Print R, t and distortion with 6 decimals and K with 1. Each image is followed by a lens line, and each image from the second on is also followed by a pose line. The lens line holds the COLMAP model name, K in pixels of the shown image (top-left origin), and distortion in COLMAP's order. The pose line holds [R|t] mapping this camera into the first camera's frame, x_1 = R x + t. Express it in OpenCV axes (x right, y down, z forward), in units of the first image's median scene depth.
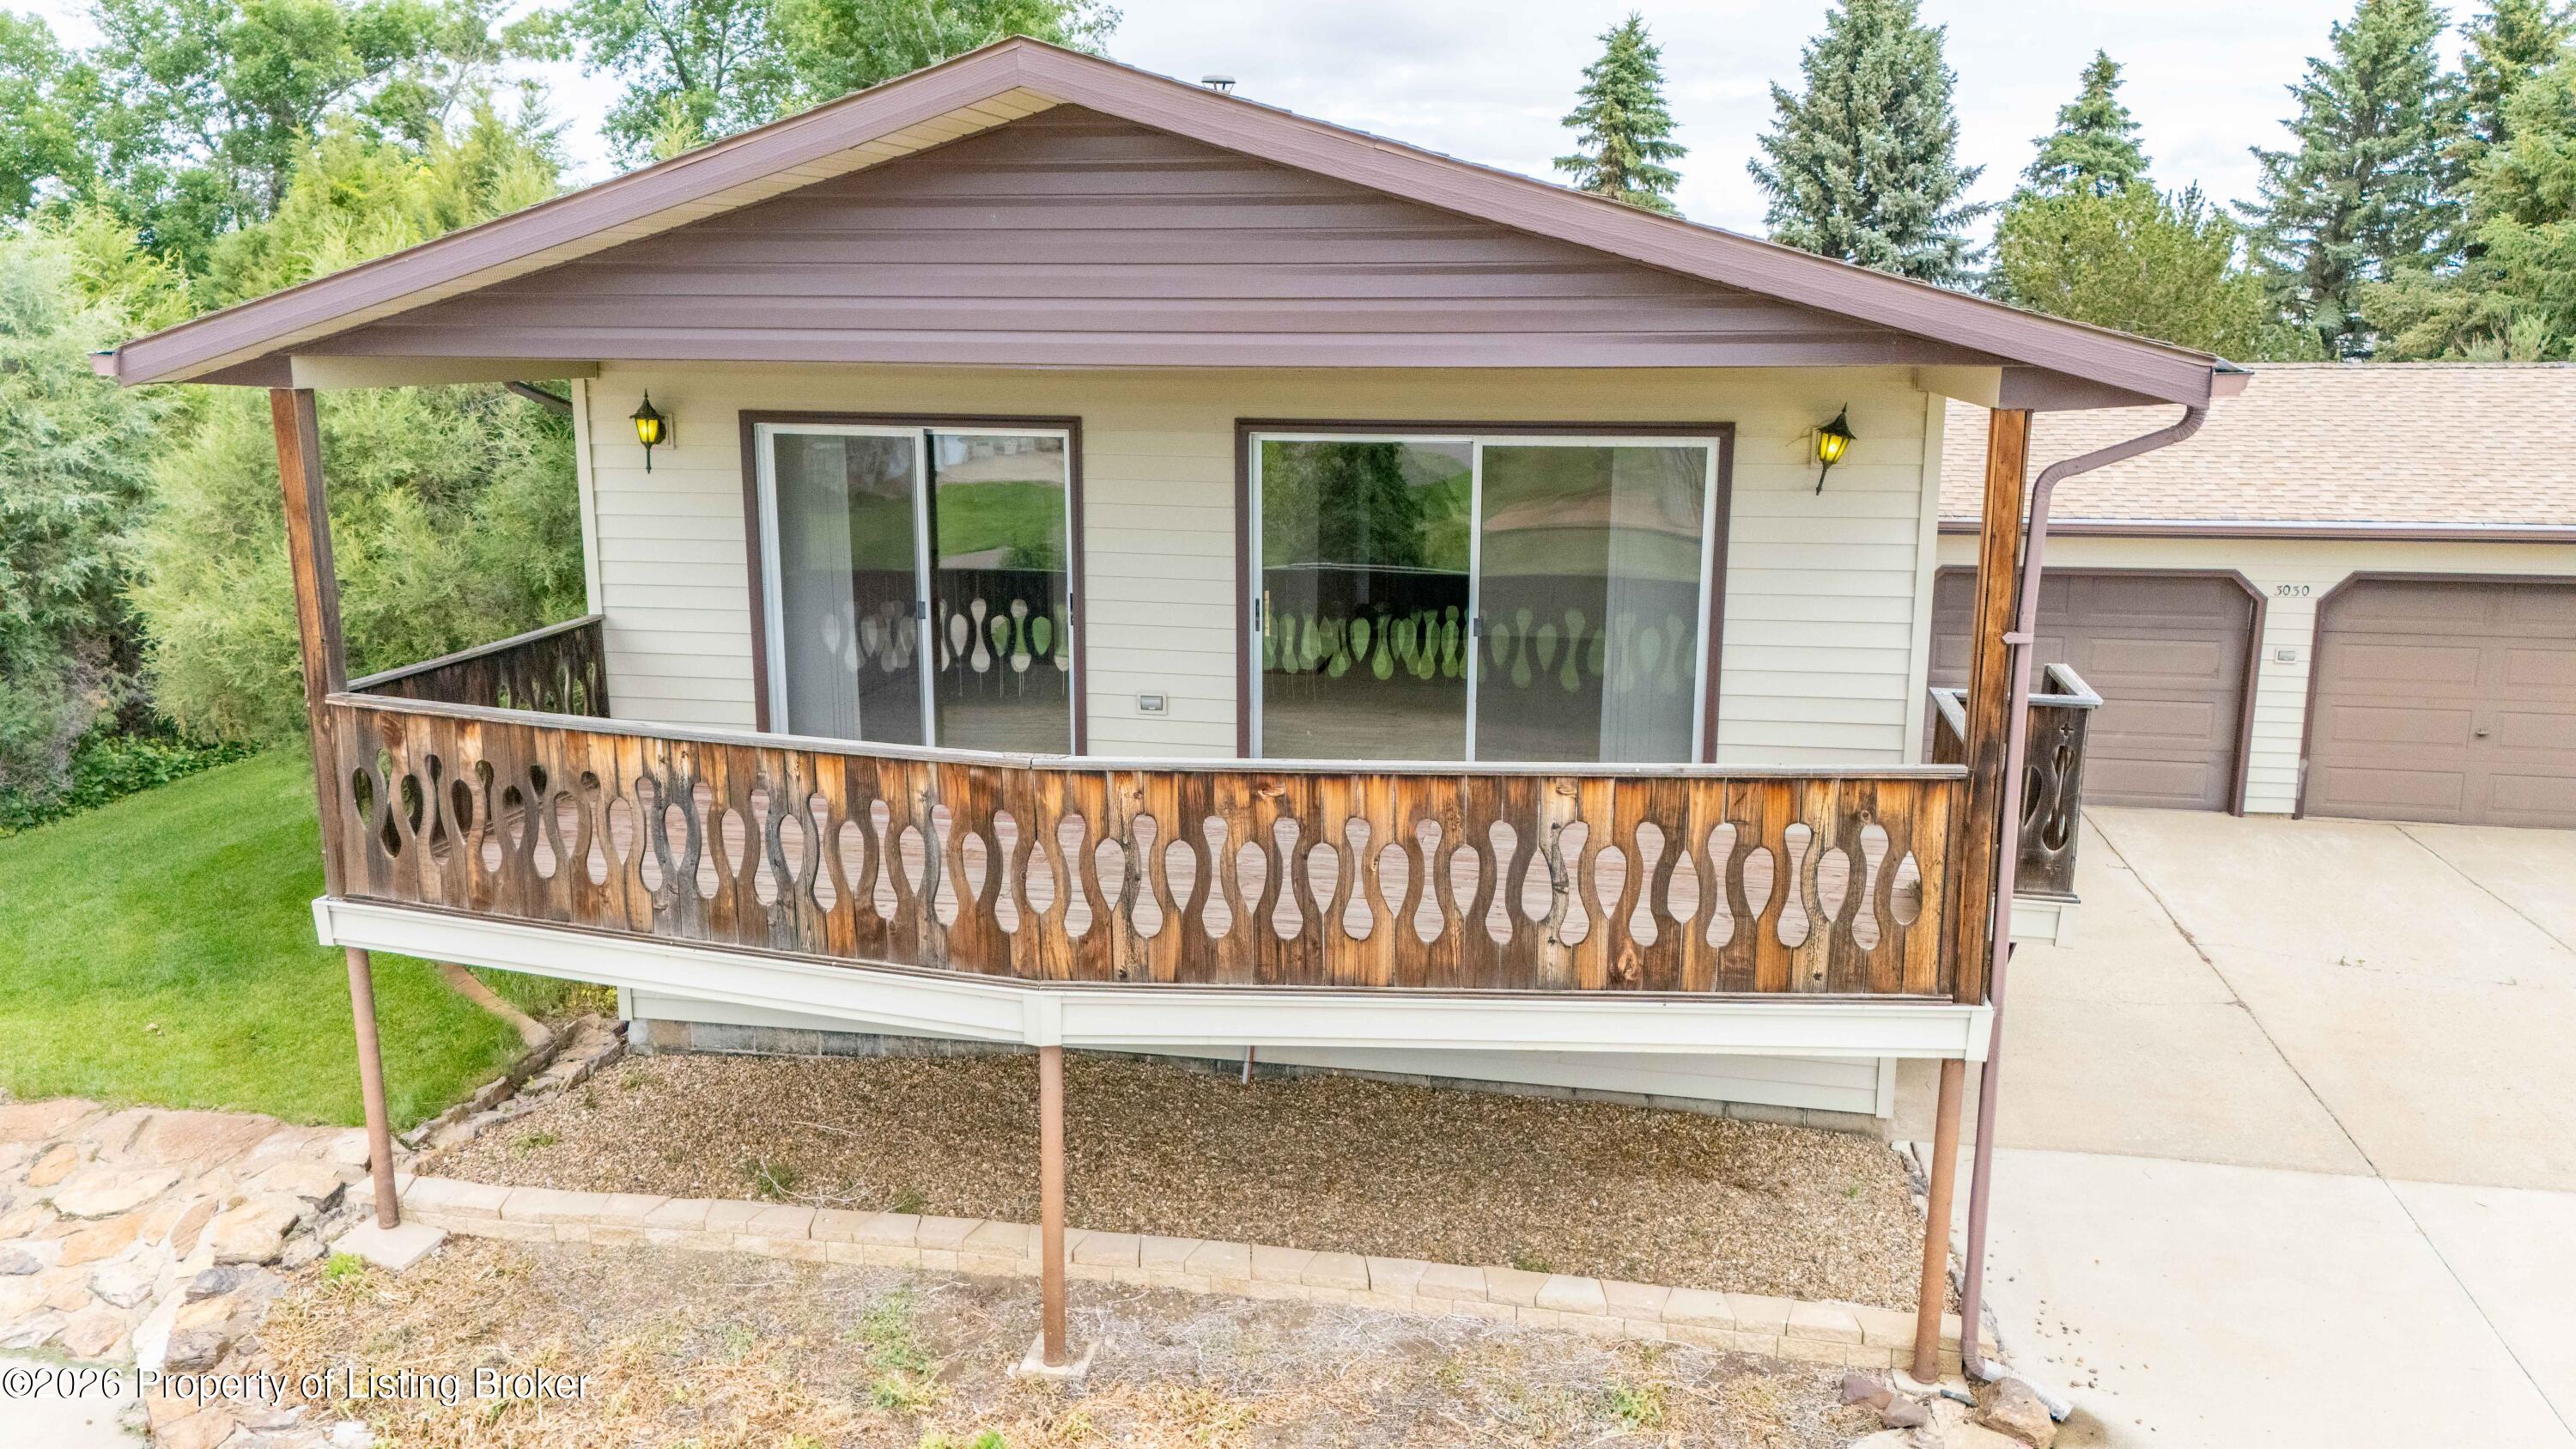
lens RADIAL K [[1875.1, 0, 1288.0], [0, 1875.1, 724.5], [0, 0, 1]] dist [0.102108, 0.000043]
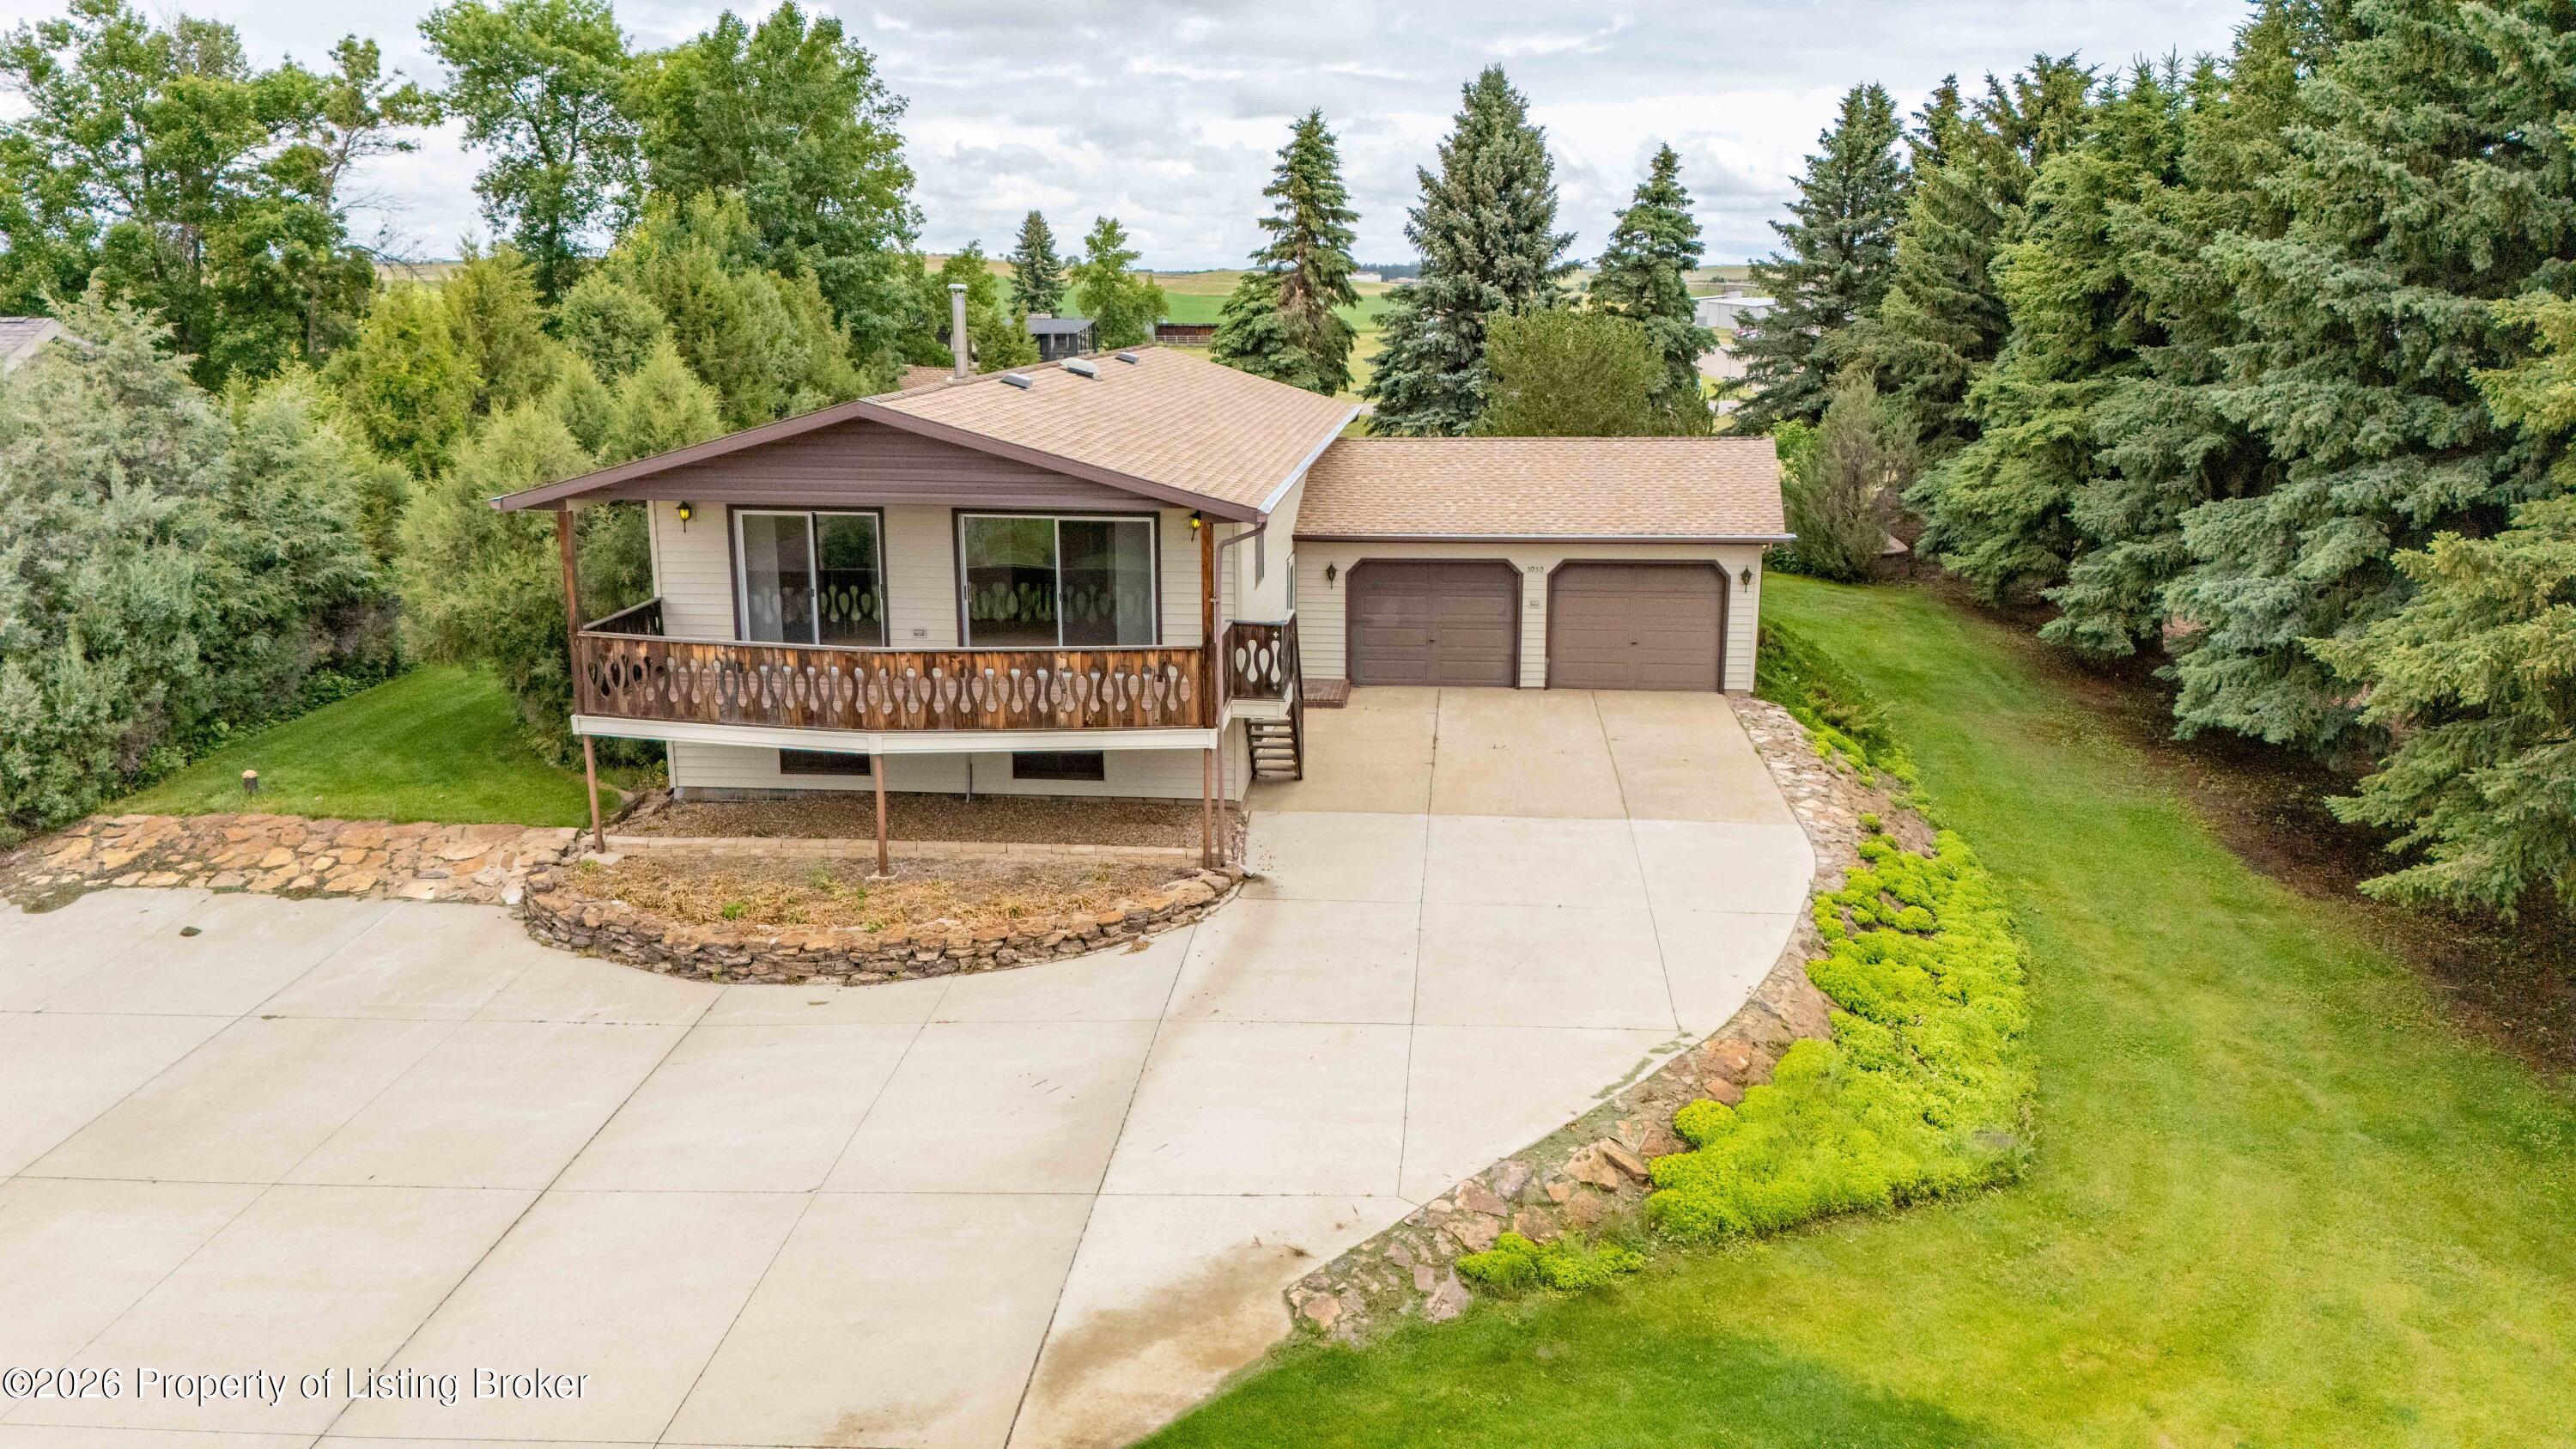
lens RADIAL K [[1920.3, 0, 1288.0], [0, 1920.3, 724.5], [0, 0, 1]] dist [0.154582, -0.141556]
pose [[0.995711, -0.023945, 0.089364, 0.146652], [0.022191, 0.999542, 0.020574, 0.056336], [-0.089816, -0.018503, 0.995787, -1.252659]]
